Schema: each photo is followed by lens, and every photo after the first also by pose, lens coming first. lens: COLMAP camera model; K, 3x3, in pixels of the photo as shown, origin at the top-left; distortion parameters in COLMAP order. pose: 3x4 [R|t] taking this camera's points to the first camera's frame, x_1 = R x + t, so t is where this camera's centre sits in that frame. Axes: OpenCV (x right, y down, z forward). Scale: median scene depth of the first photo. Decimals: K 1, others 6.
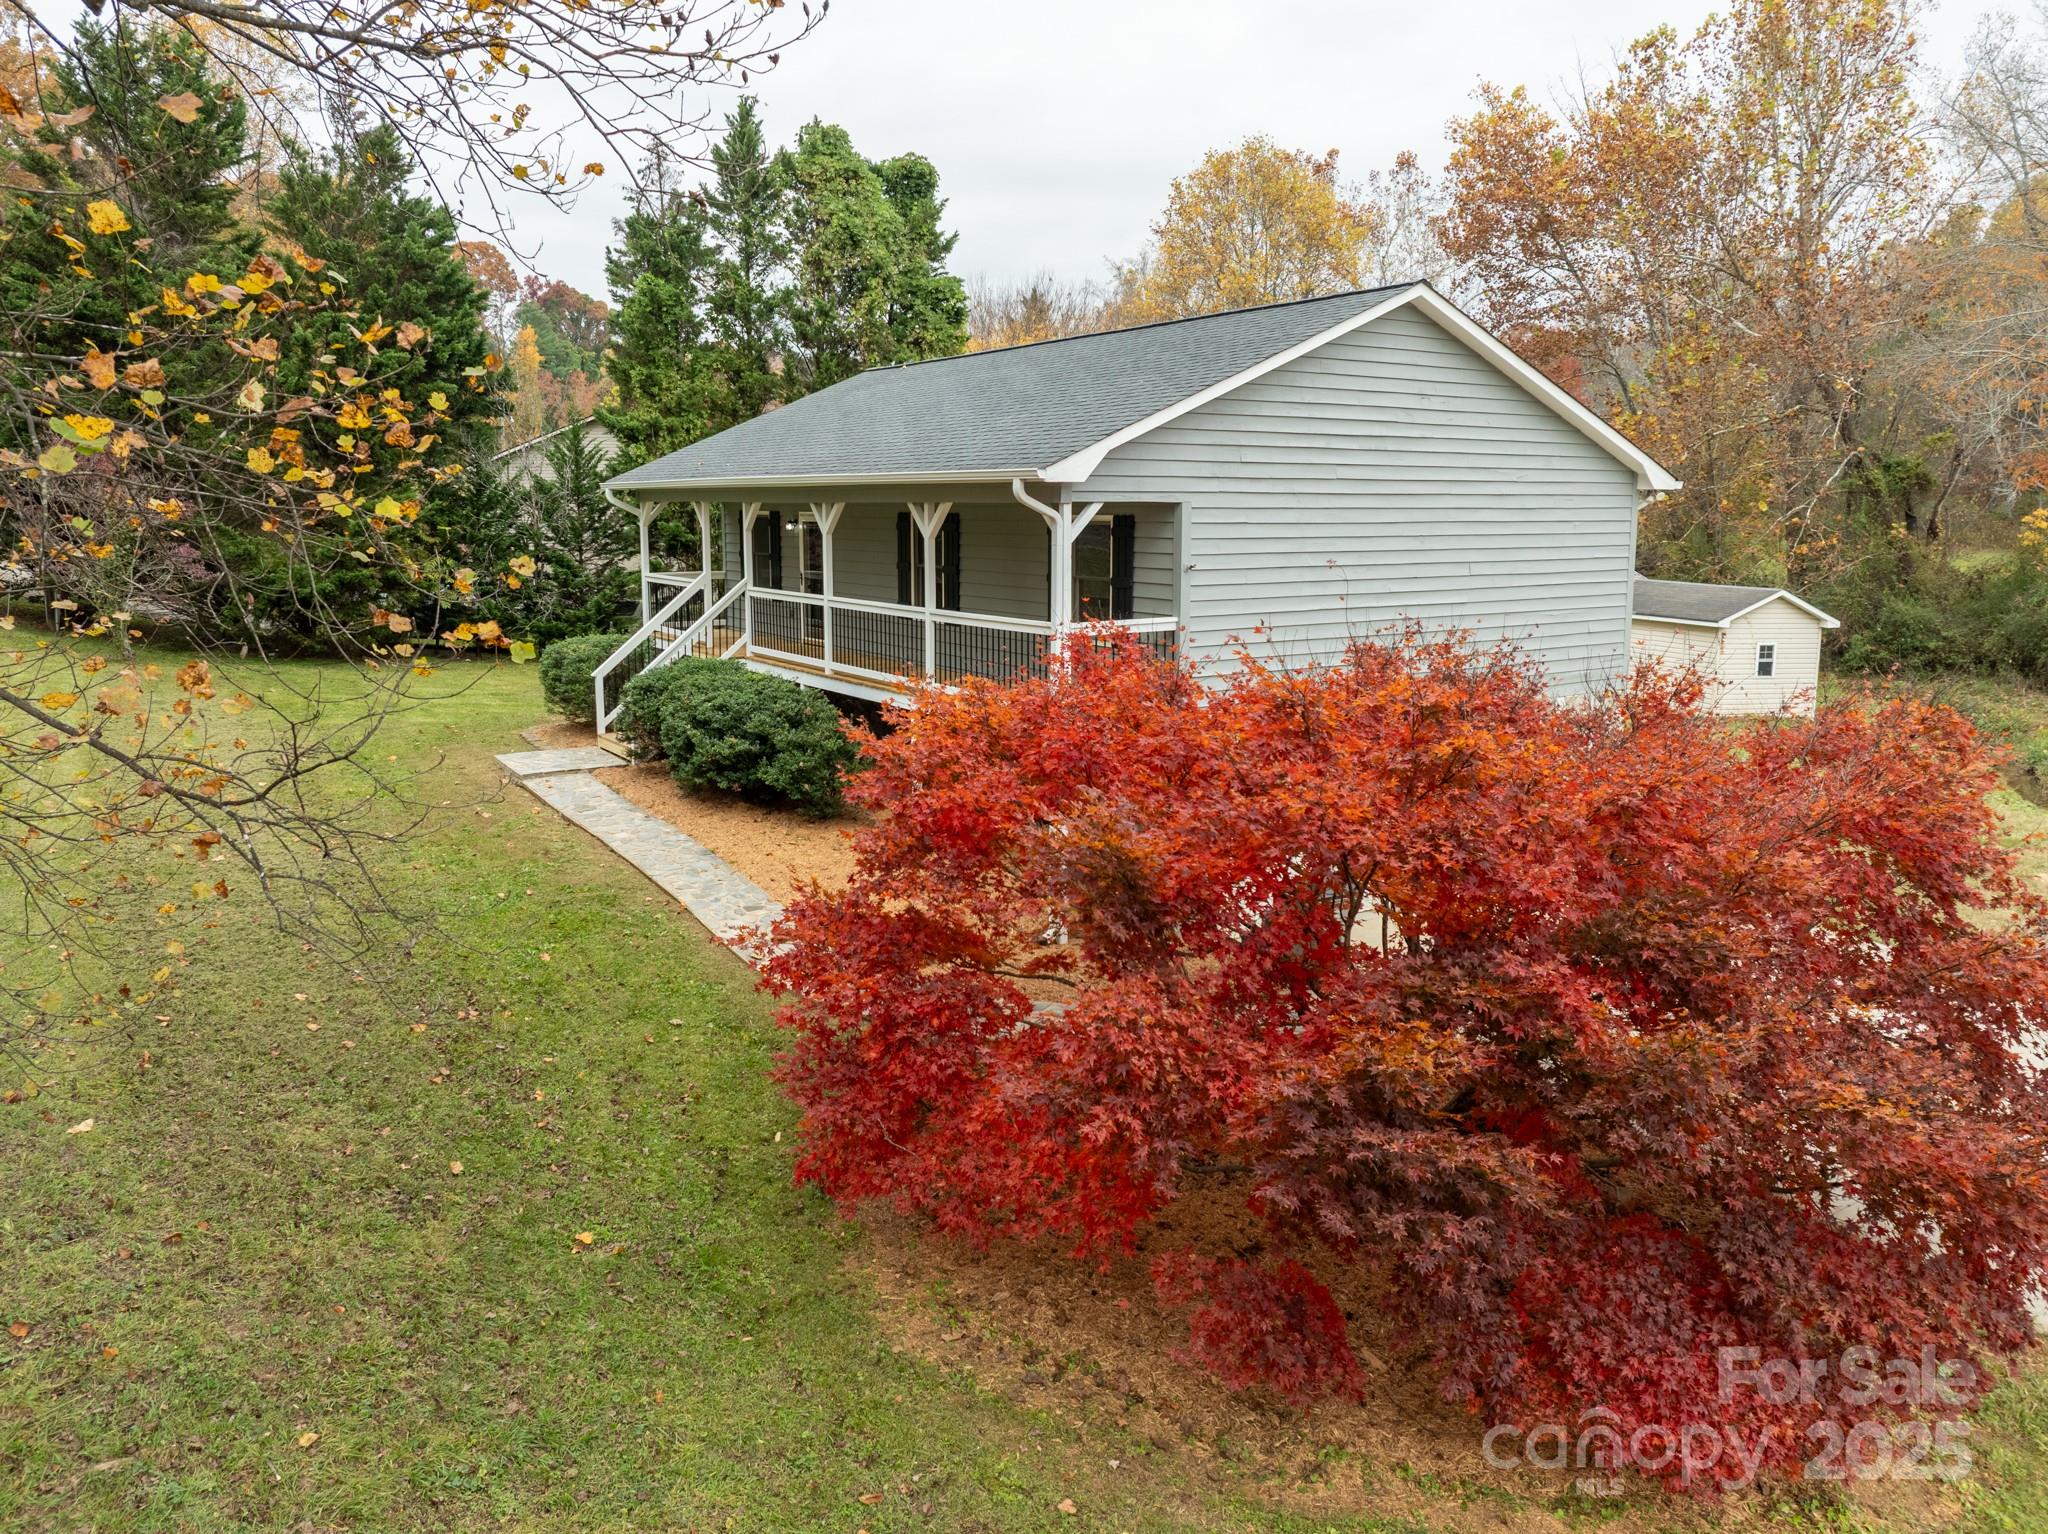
lens RADIAL K [[1464.2, 0, 1022.7], [0, 1464.2, 738.7], [0, 0, 1]] dist [-0.040097, 0.000449]
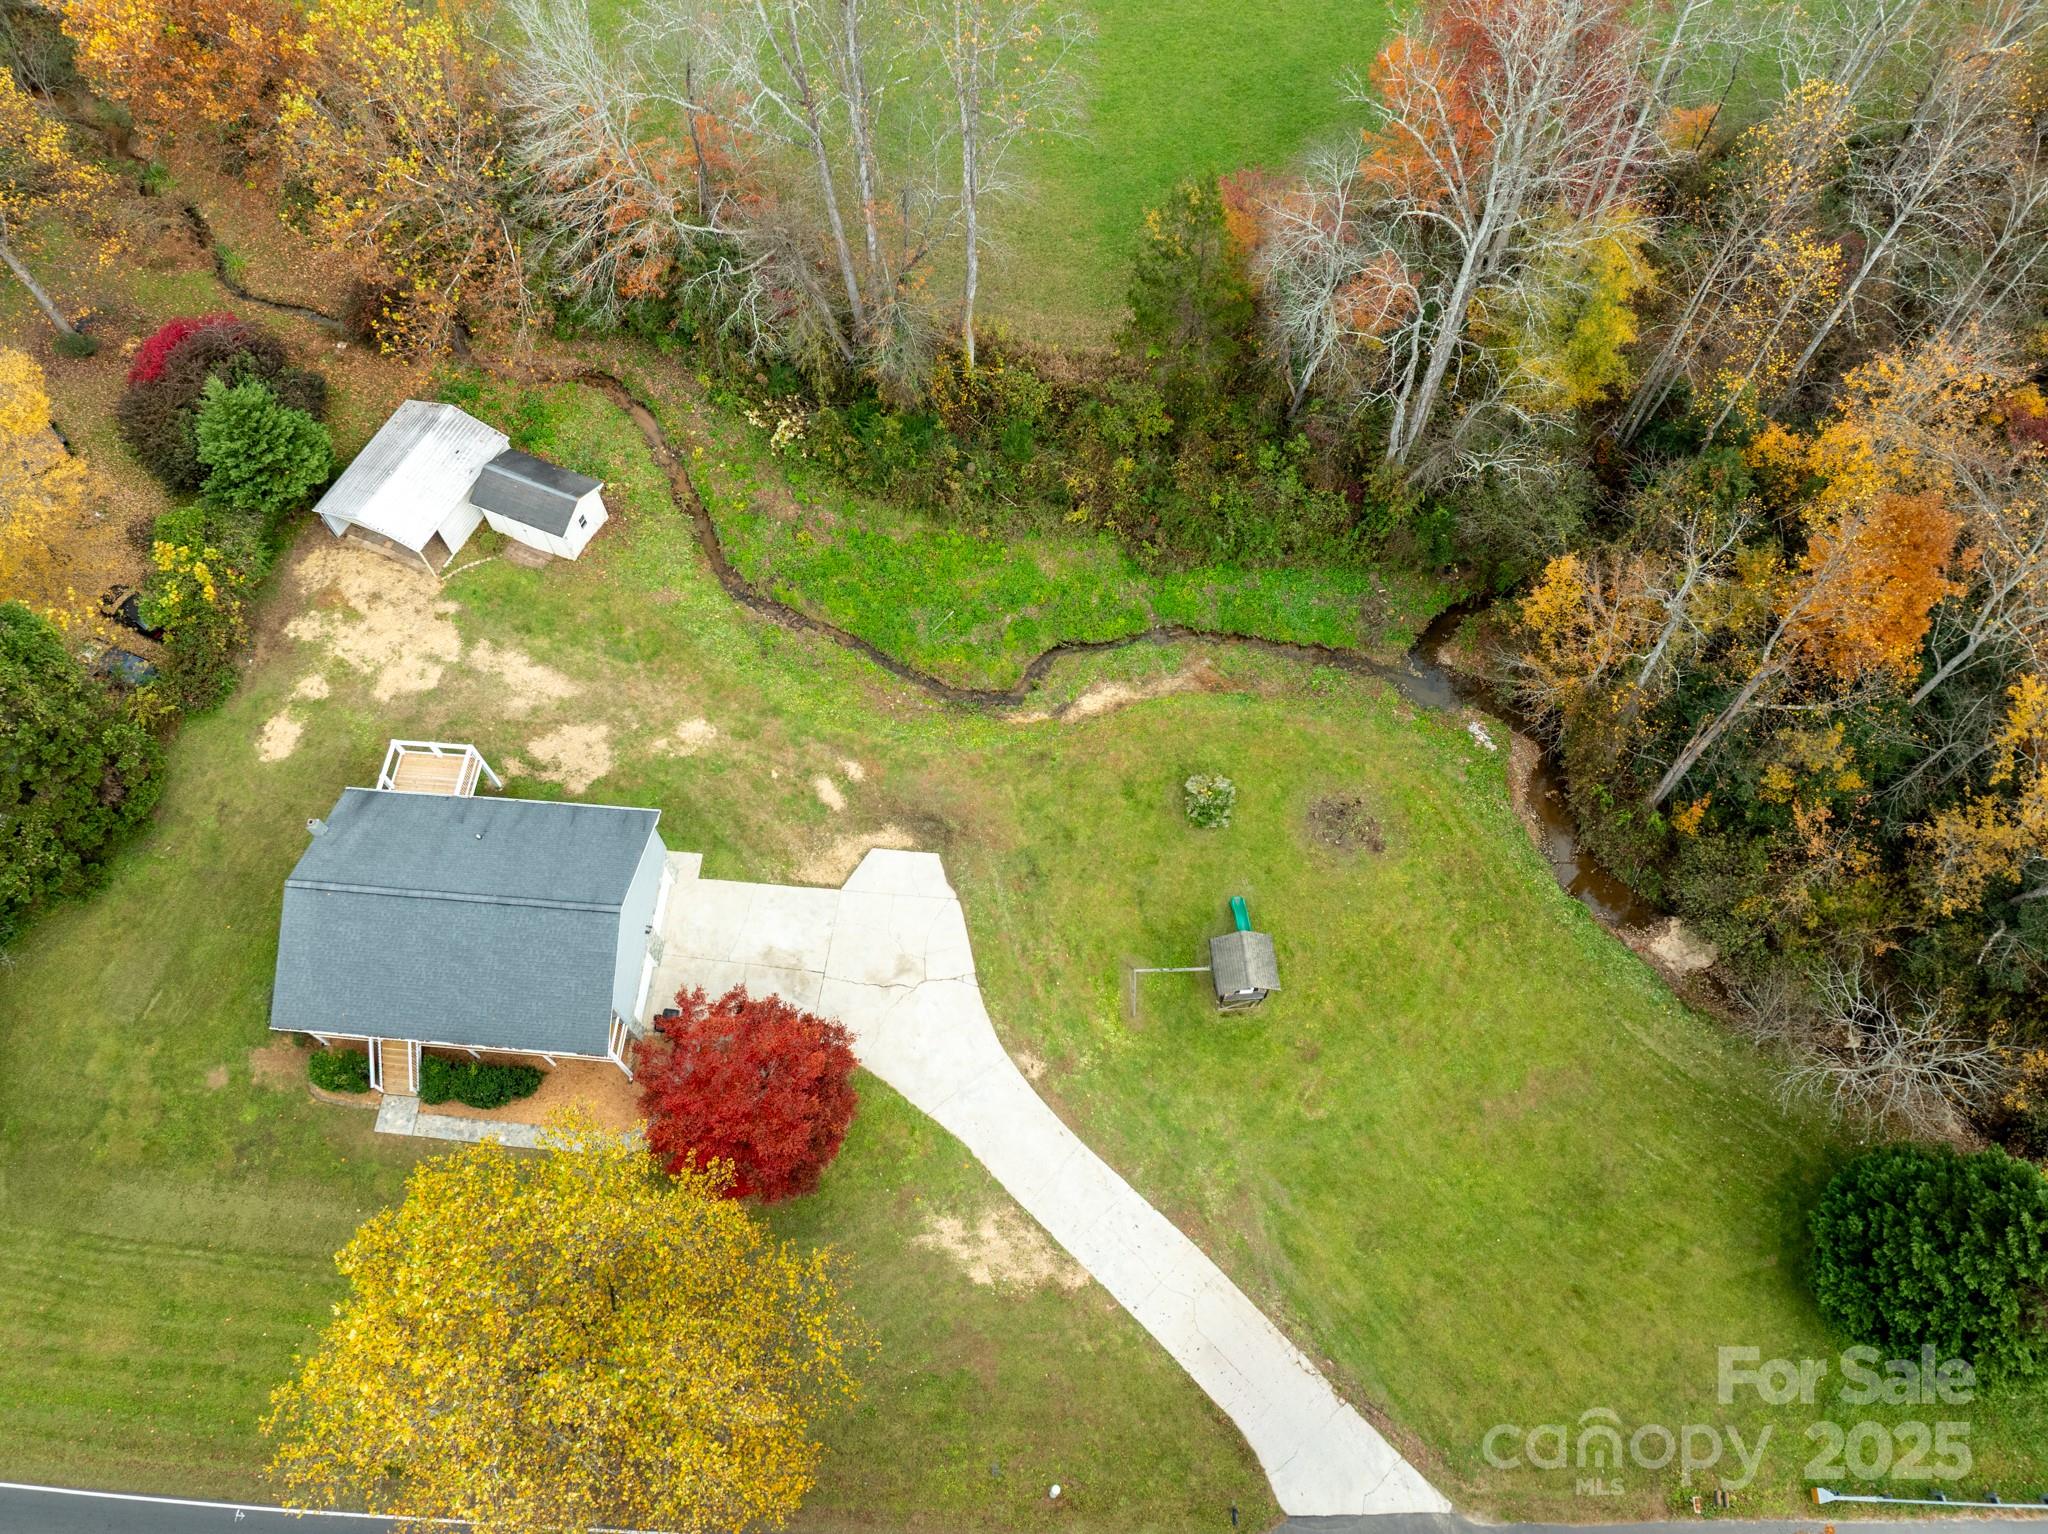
lens RADIAL K [[1450.4, 0, 1024.2], [0, 1450.4, 752.0], [0, 0, 1]] dist [-0.028008, -0.013687]
pose [[0.611675, -0.705986, 0.356983, -0.036213], [0.137728, 0.539384, 0.830720, -1.228691], [-0.779028, -0.458965, 0.427162, -0.393324]]
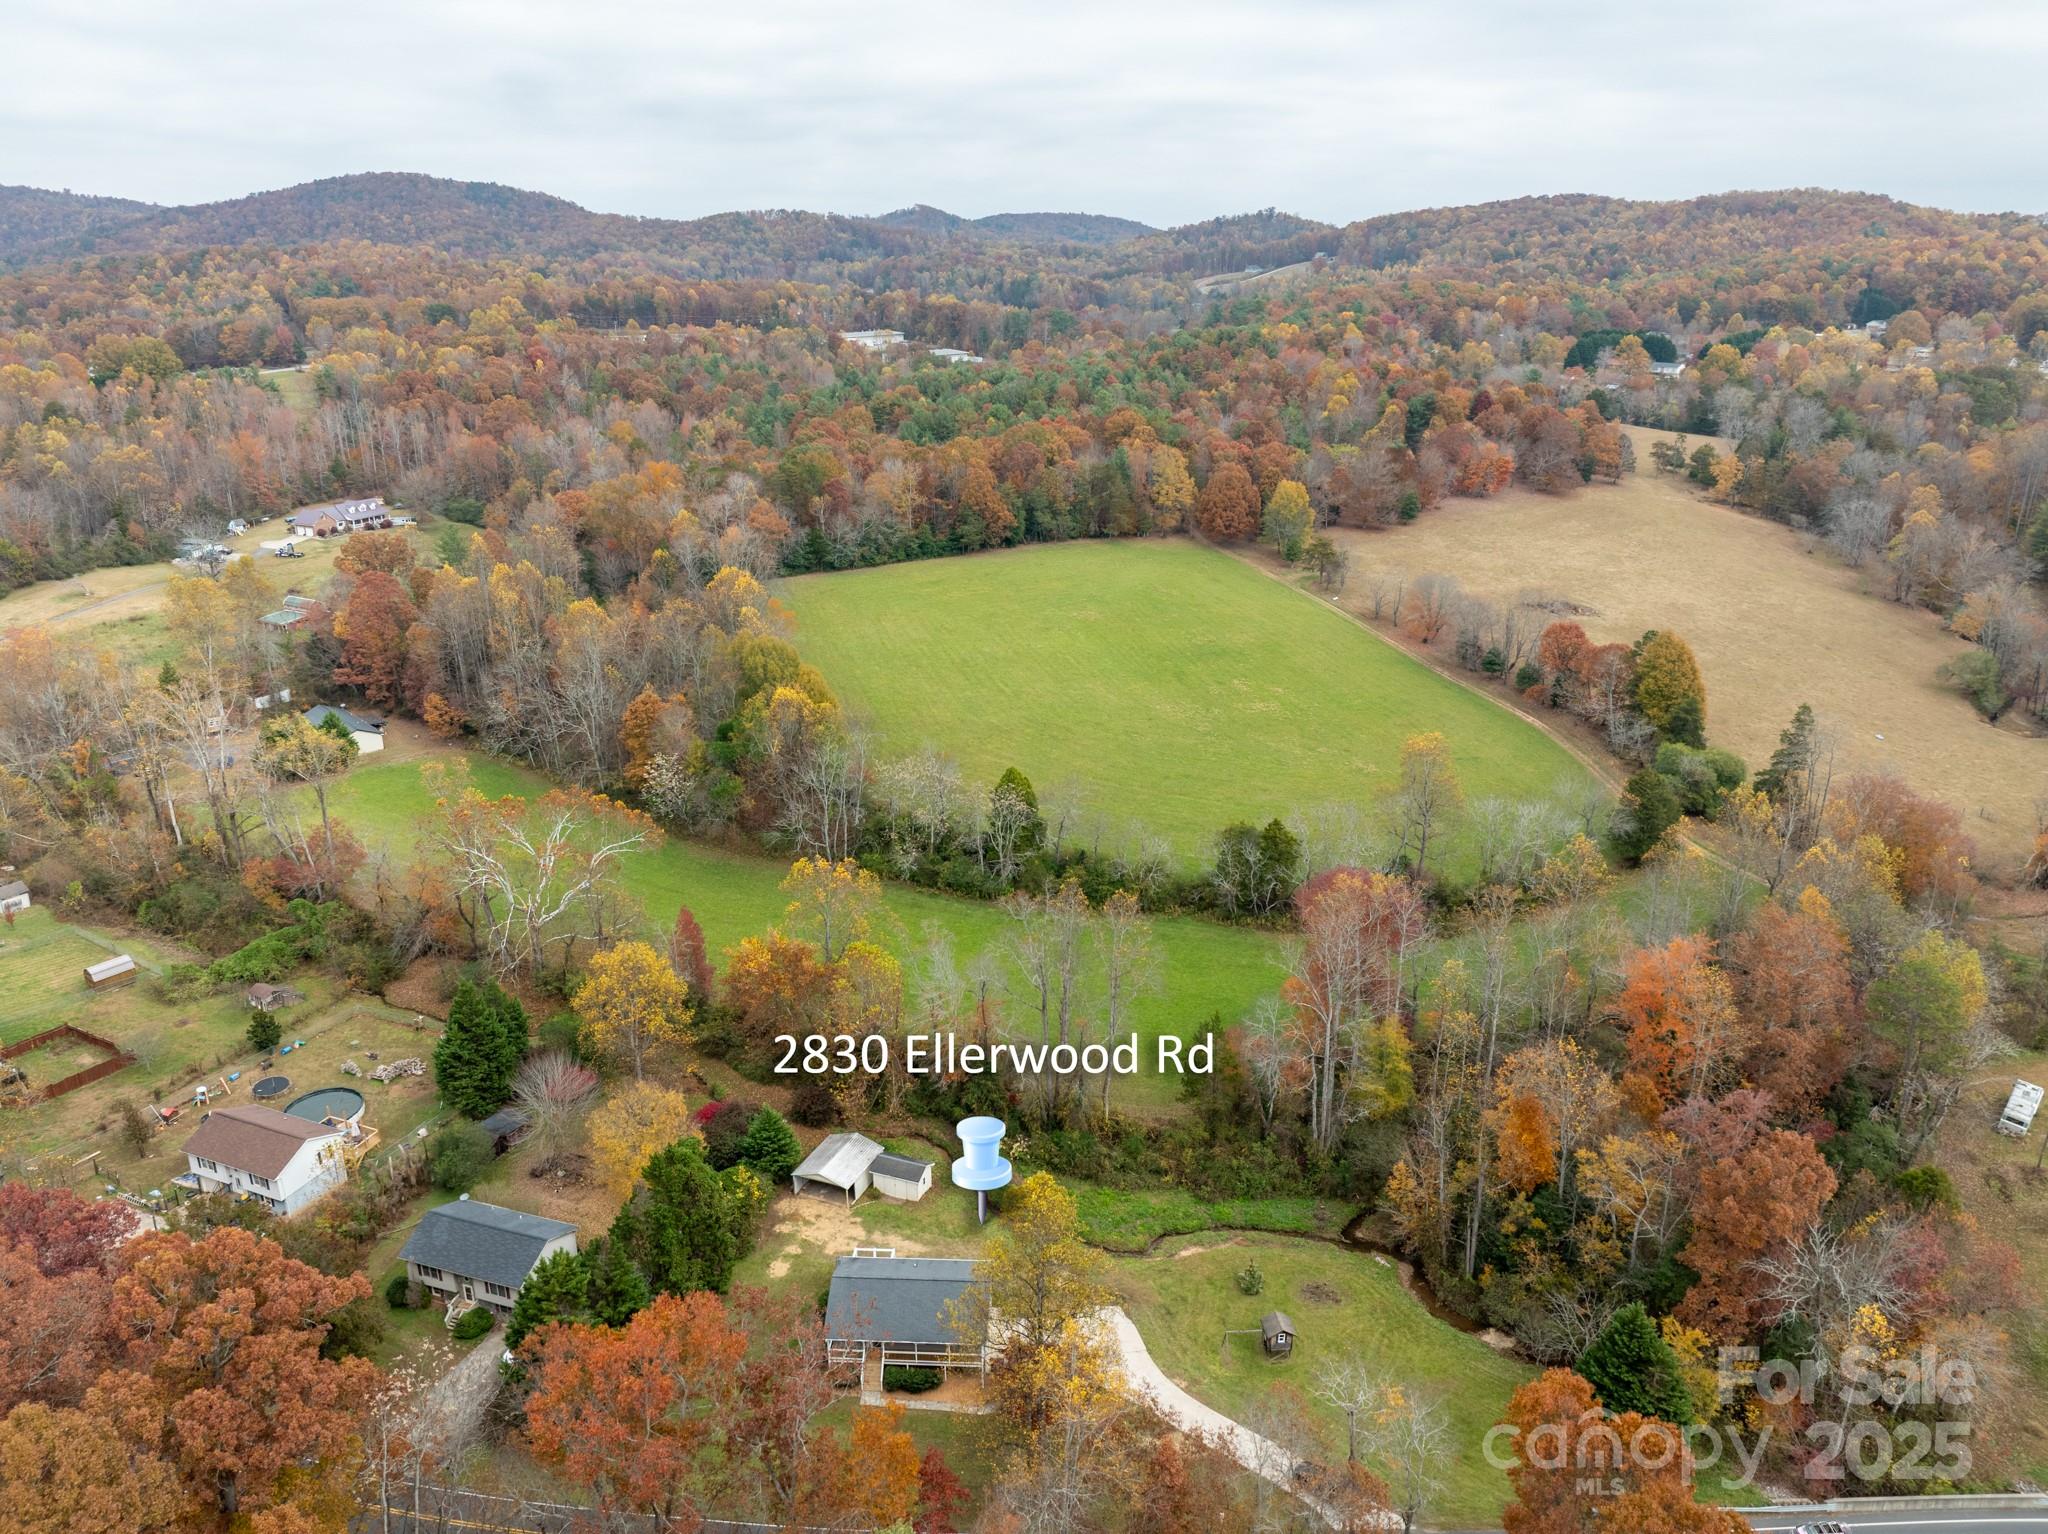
lens RADIAL K [[1450.4, 0, 1024.2], [0, 1450.4, 752.0], [0, 0, 1]] dist [-0.028008, -0.013687]
pose [[0.586027, -0.267368, 0.764909, -1.750122], [0.137477, 0.963115, 0.231322, -1.769139], [-0.798544, -0.030404, 0.601169, -1.349197]]
